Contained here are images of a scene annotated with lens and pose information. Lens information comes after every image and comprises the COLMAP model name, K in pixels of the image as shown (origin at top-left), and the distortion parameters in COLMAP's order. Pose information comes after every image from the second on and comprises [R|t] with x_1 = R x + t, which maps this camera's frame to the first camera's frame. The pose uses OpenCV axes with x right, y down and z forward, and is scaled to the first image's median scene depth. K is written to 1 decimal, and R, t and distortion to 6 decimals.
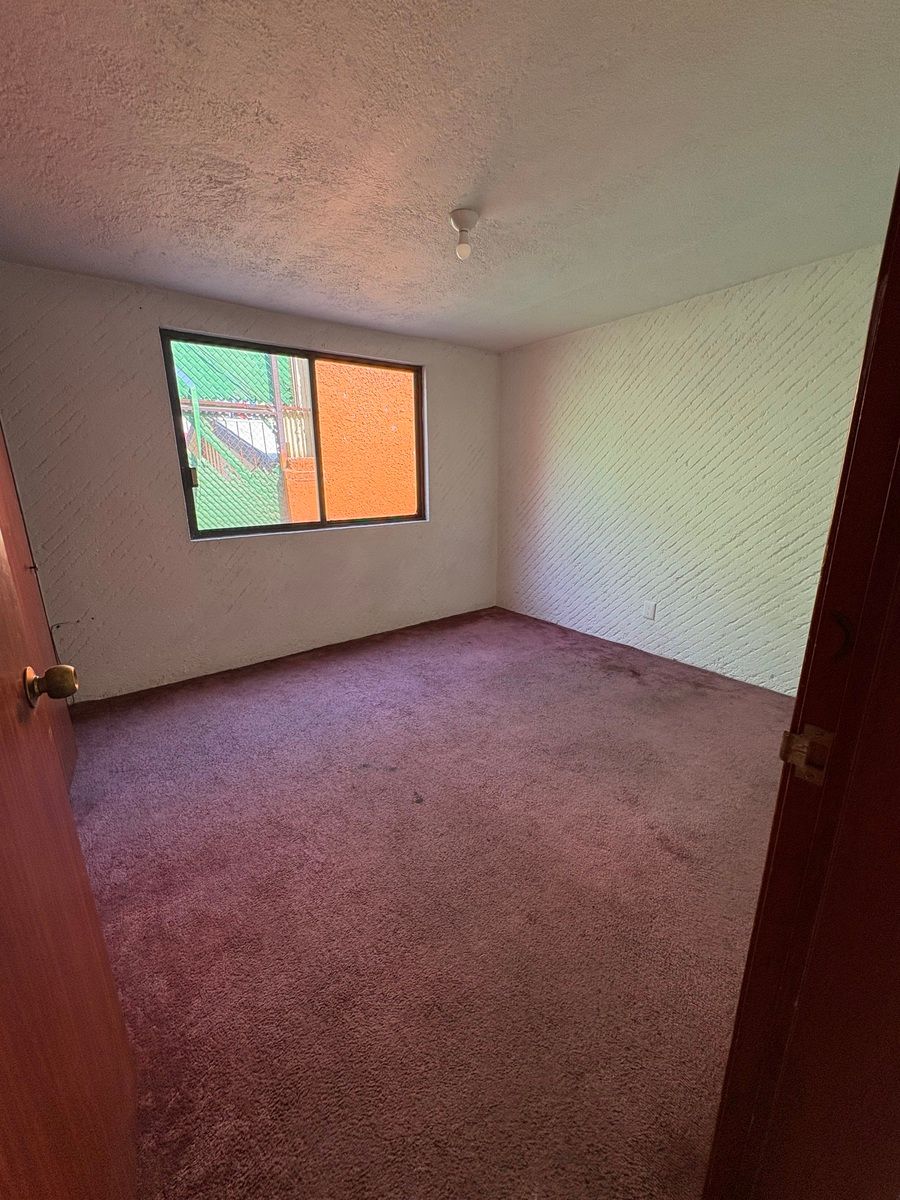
lens RADIAL K [[478.7, 0, 452.7], [0, 478.7, 599.7], [0, 0, 1]] dist [-0.002285, 0.000438]
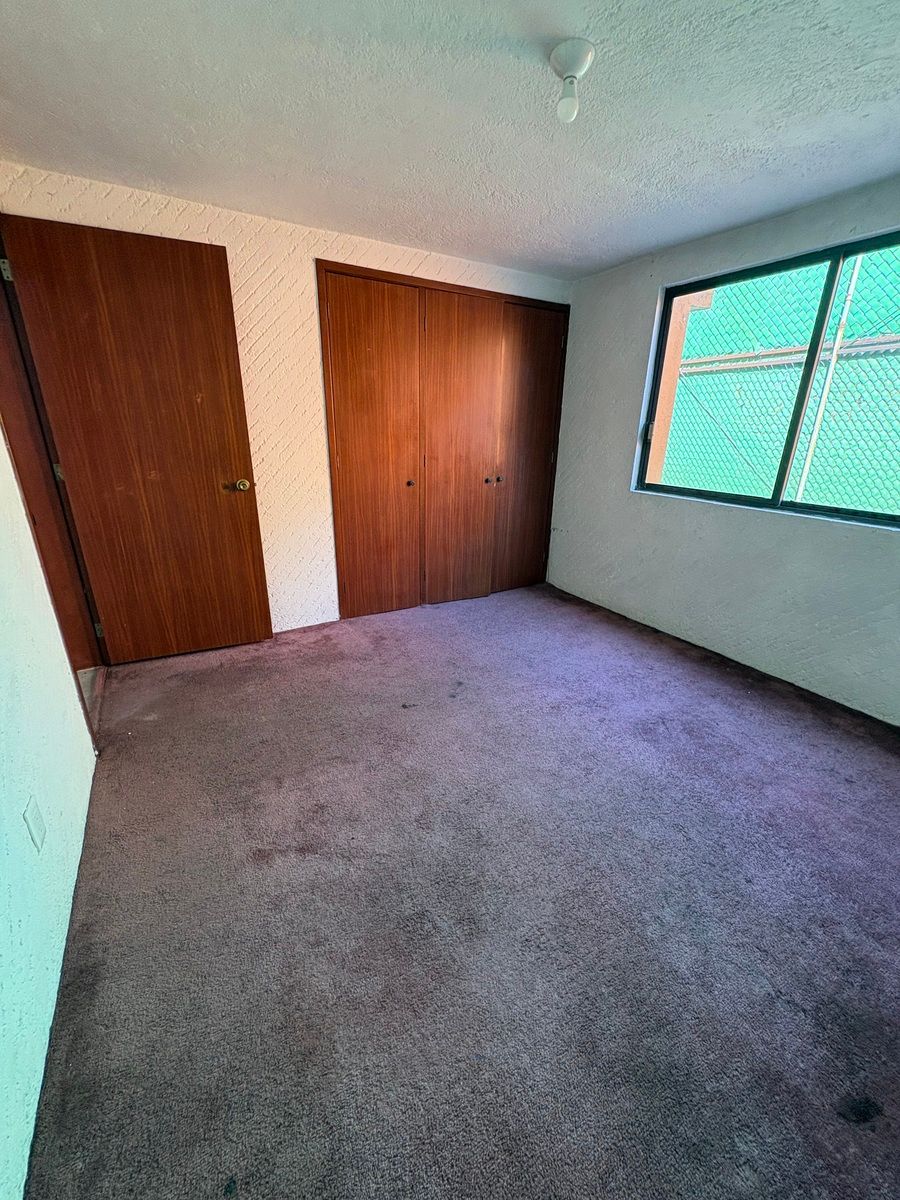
lens RADIAL K [[478.7, 0, 451.2], [0, 478.7, 600.4], [0, 0, 1]] dist [-0.002285, 0.000438]
pose [[-0.130133, 0.351529, -0.927088, 0.590595], [-0.269838, 0.887189, 0.374277, -0.188788], [0.954072, 0.298870, -0.020597, 0.662537]]
